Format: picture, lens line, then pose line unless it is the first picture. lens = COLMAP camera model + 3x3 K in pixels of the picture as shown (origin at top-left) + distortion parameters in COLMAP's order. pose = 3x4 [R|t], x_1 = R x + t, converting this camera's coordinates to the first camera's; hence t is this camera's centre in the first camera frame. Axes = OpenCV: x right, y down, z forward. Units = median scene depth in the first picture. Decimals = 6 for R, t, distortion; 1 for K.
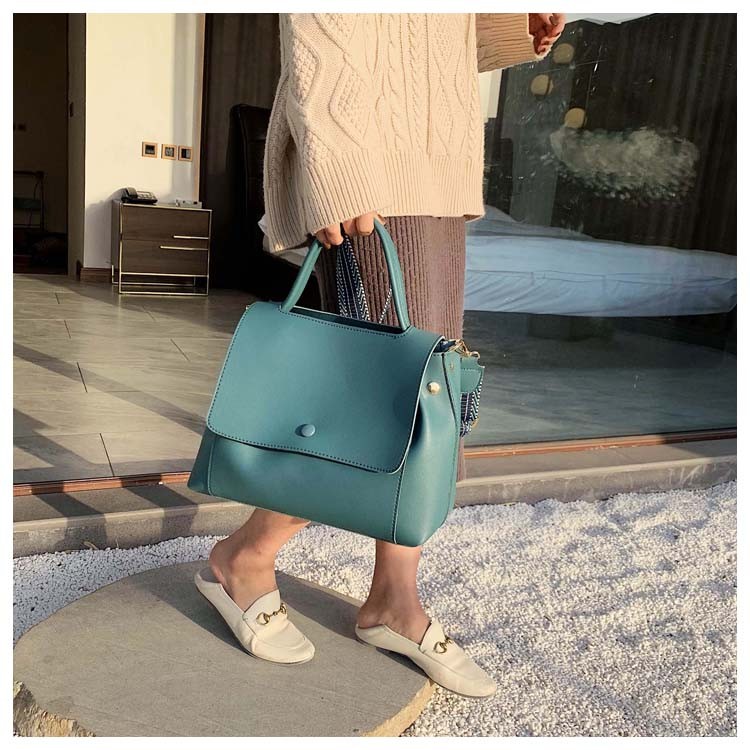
lens RADIAL K [[801.7, 0, 386.9], [0, 801.7, 364.6], [0, 0, 1]] dist [0.022560, -0.016117]
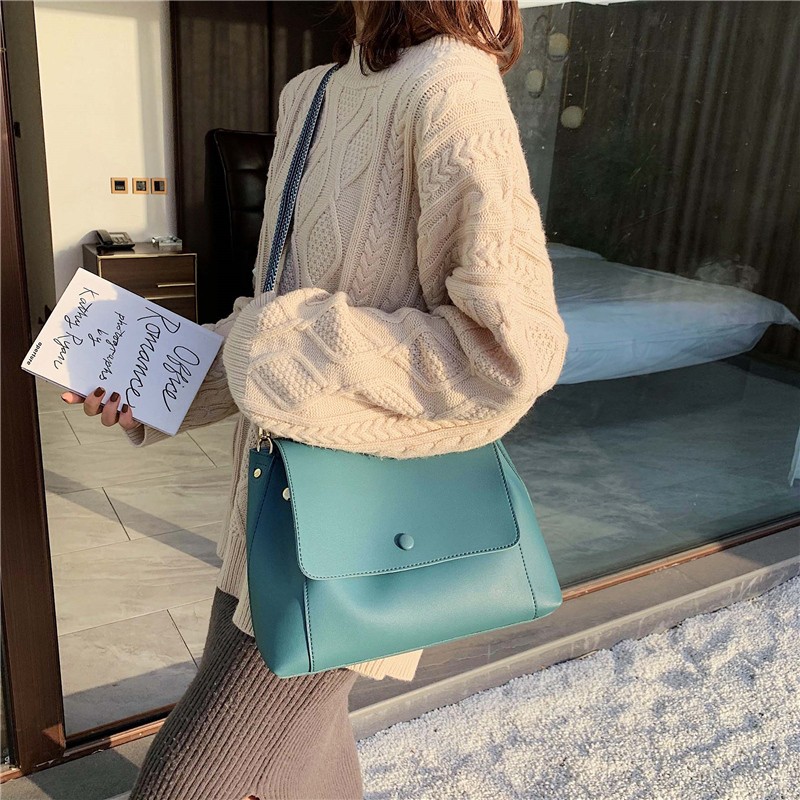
lens RADIAL K [[855.7, 0, 399.5], [0, 855.7, 395.7], [0, 0, 1]] dist [0.008611, 0.009952]
pose [[0.995607, -0.061812, 0.070332, -0.123211], [0.053250, 0.991620, 0.117704, -0.250555], [-0.077018, -0.113442, 0.990555, -0.012230]]
